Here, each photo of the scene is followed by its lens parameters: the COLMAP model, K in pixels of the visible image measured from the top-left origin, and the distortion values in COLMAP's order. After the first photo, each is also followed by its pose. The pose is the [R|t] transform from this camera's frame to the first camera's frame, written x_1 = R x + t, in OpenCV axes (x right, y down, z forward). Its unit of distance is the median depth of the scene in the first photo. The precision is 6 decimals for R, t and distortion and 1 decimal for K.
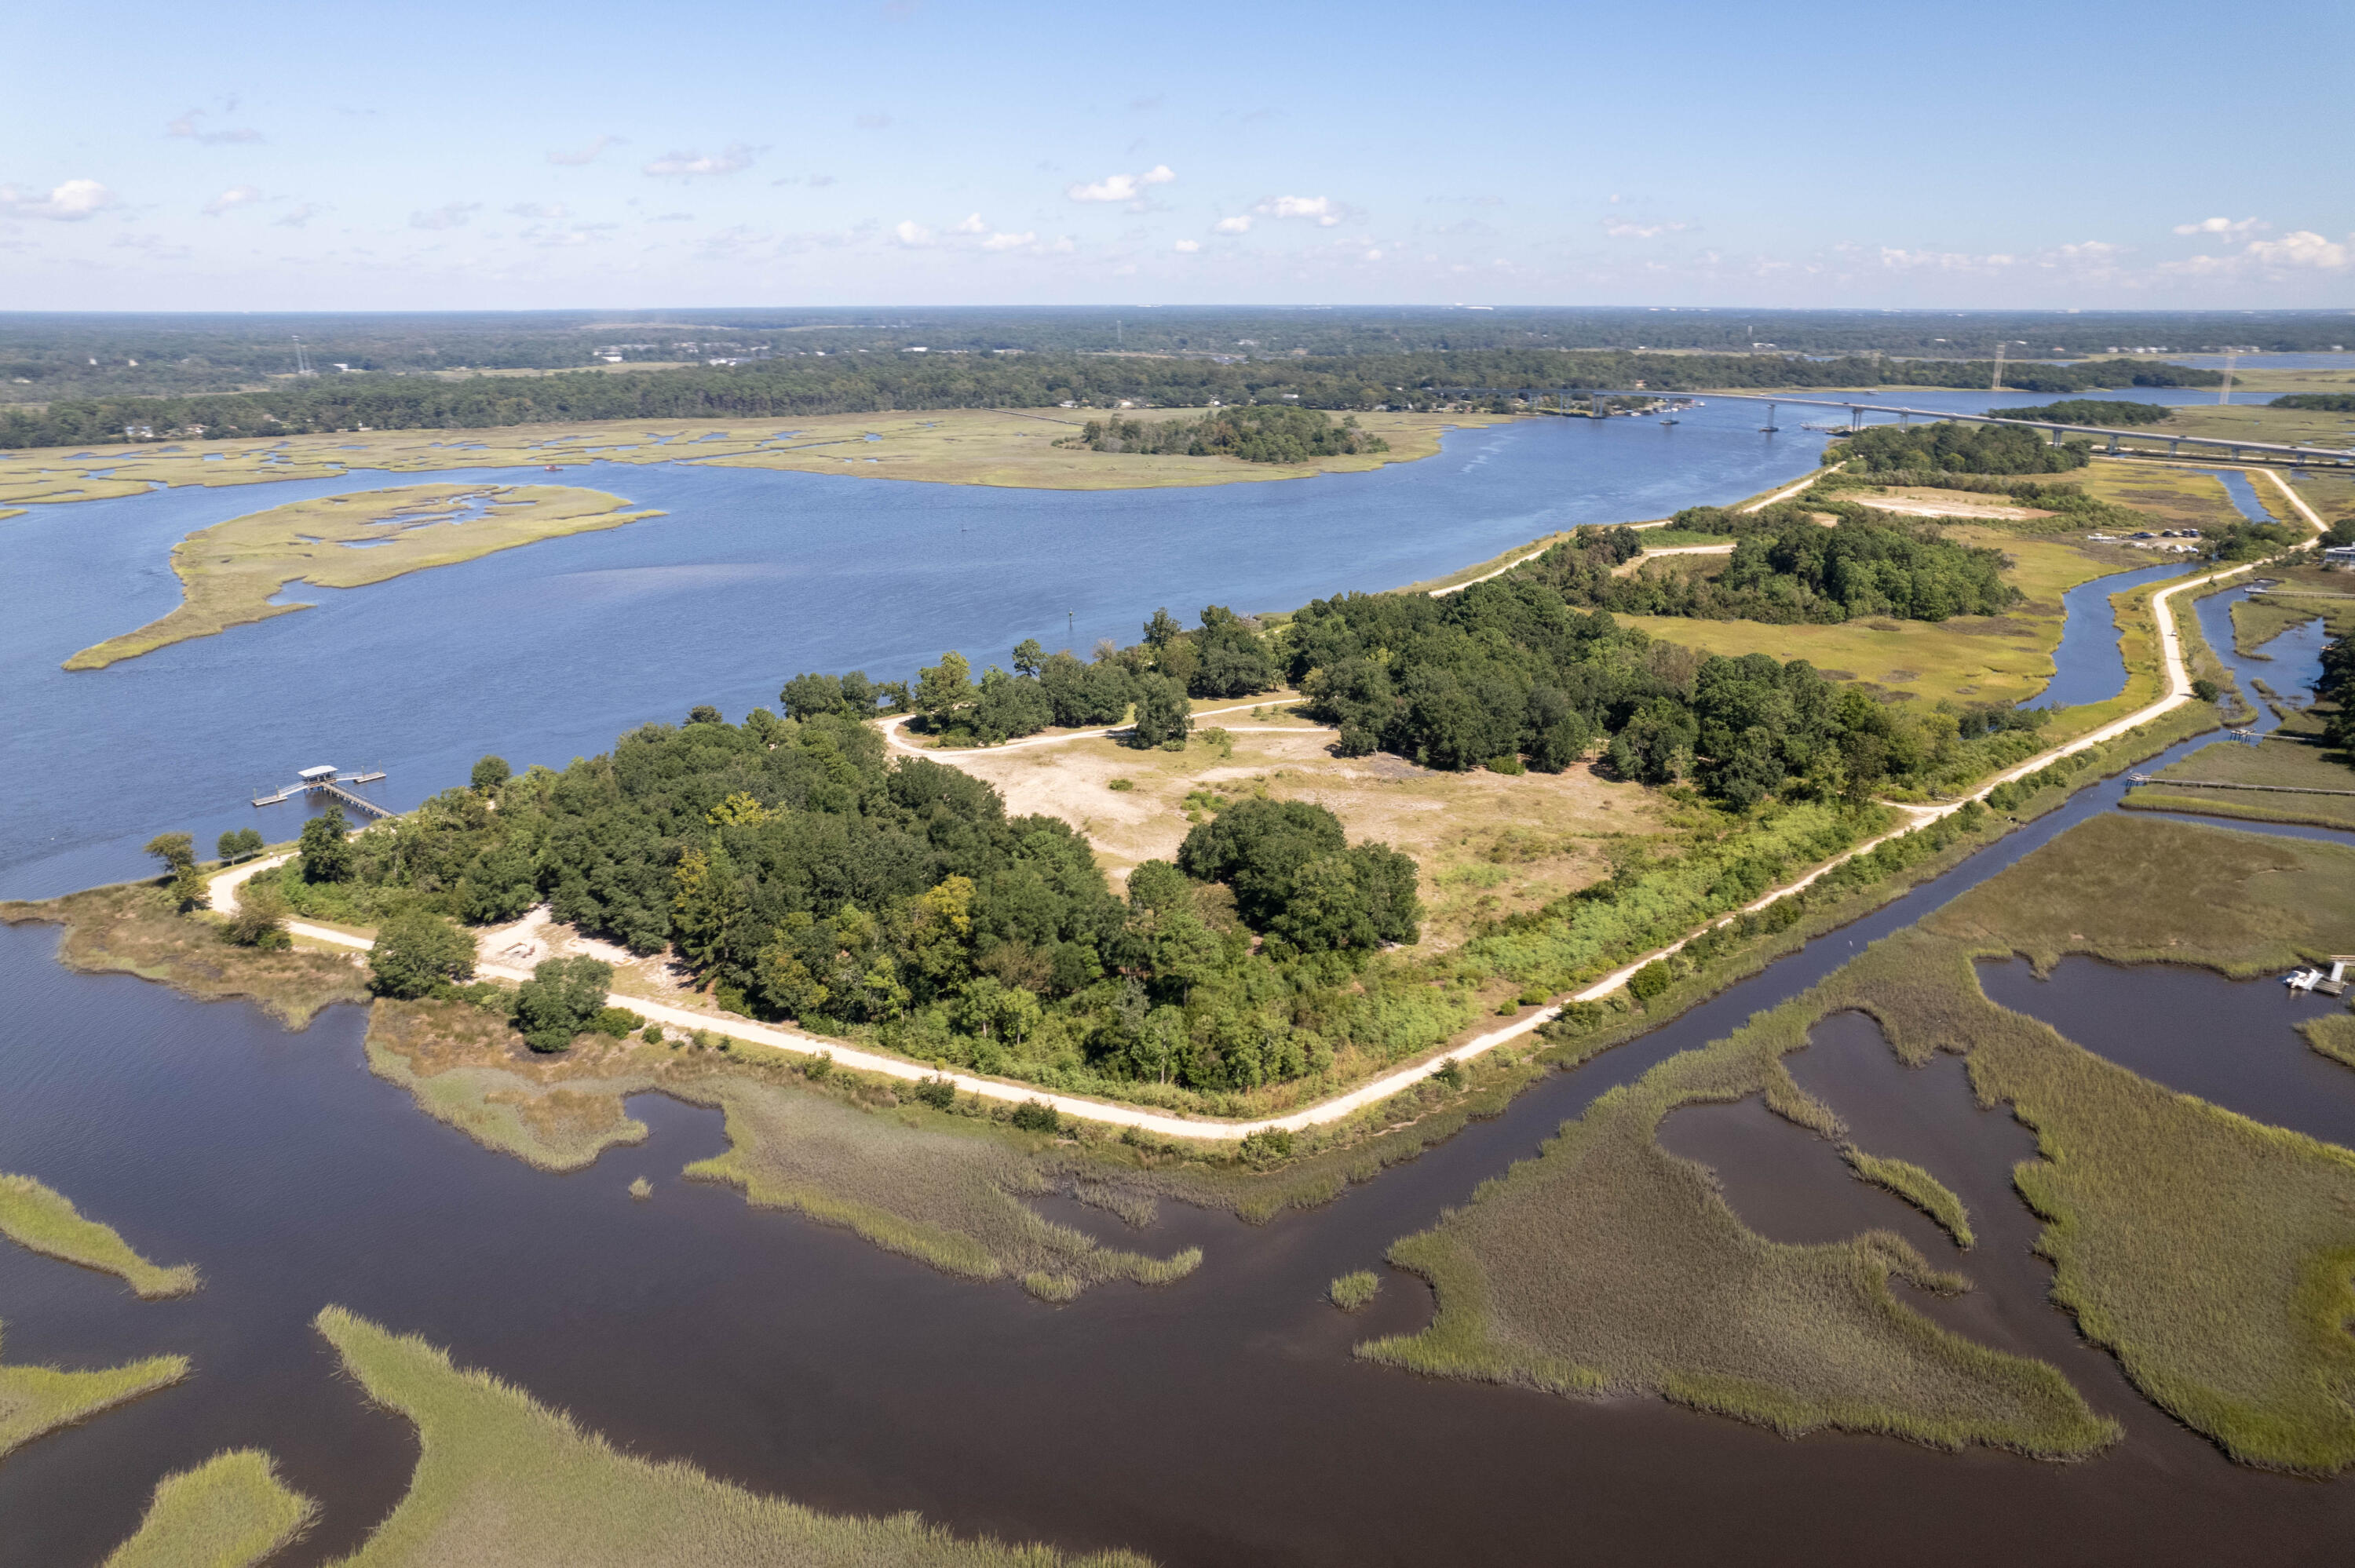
lens RADIAL K [[1497.8, 0, 1174.0], [0, 1497.8, 782.8], [0, 0, 1]] dist [-0.069667, 0.057350]
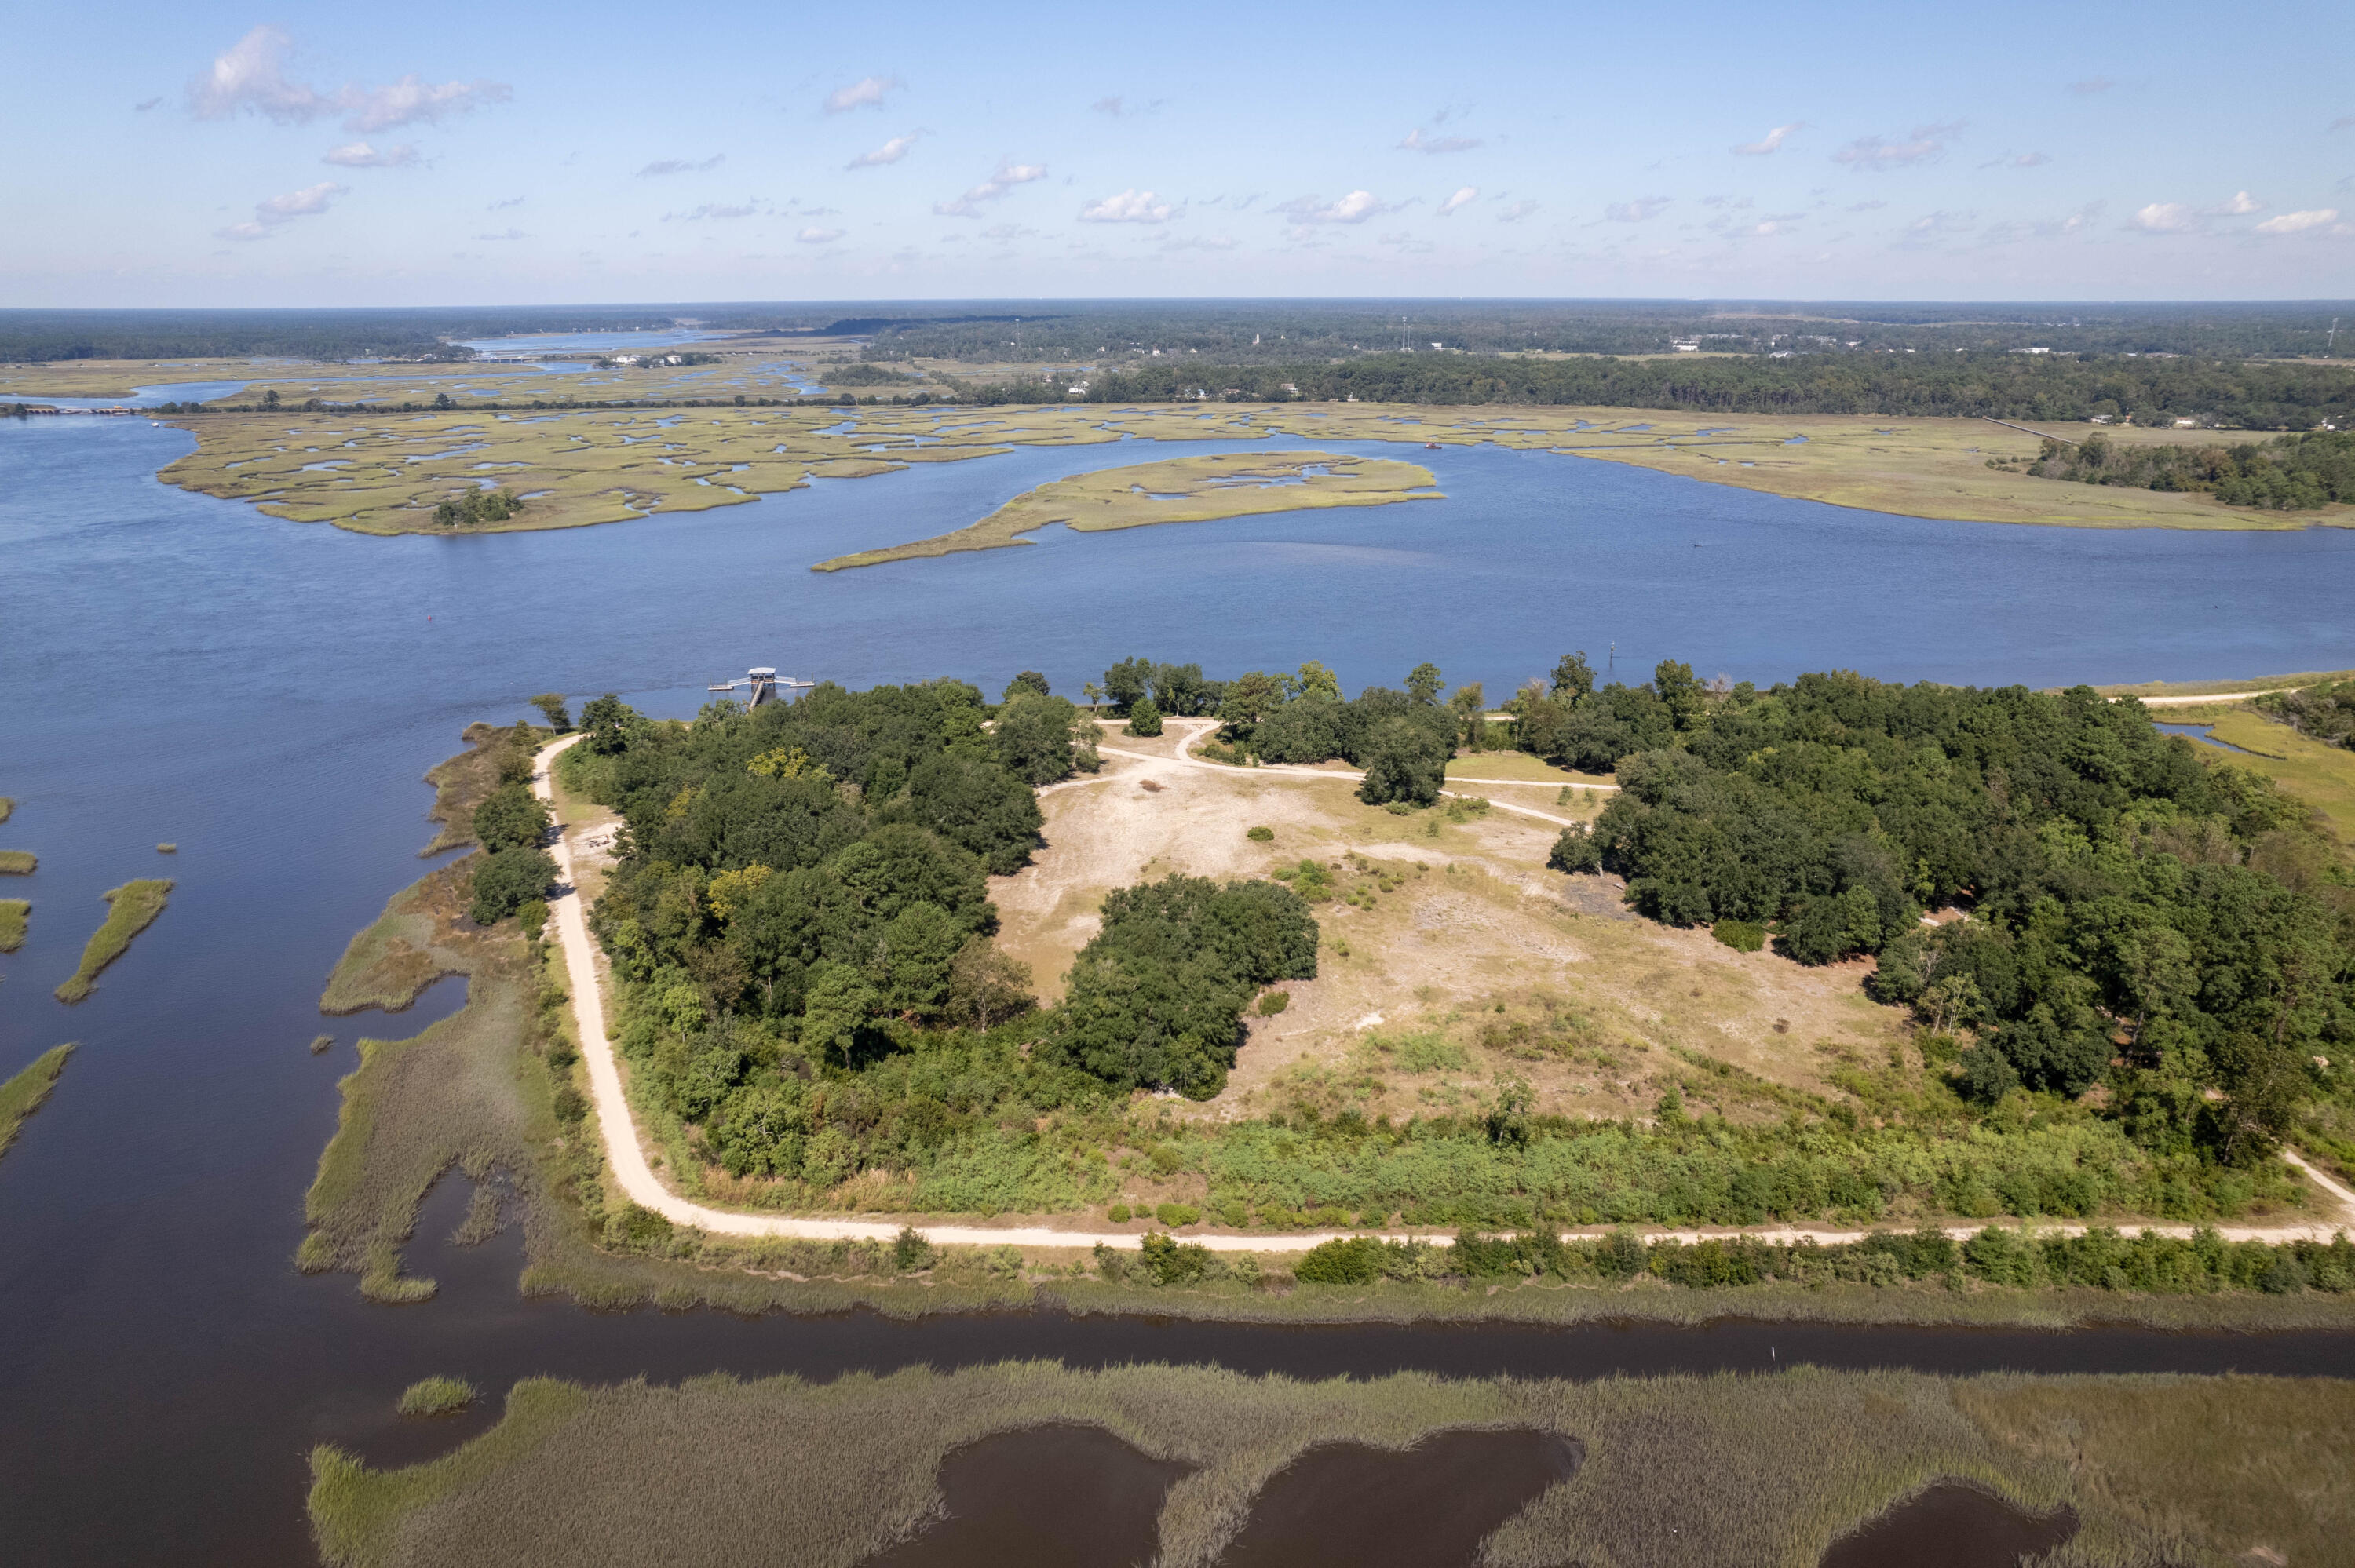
lens RADIAL K [[1497.8, 0, 1184.7], [0, 1497.8, 766.9], [0, 0, 1]] dist [-0.069667, 0.057350]
pose [[0.747521, 0.199047, -0.633713, 0.137891], [-0.201729, 0.977014, 0.068920, -0.025515], [0.632864, 0.076319, 0.770492, 0.086696]]
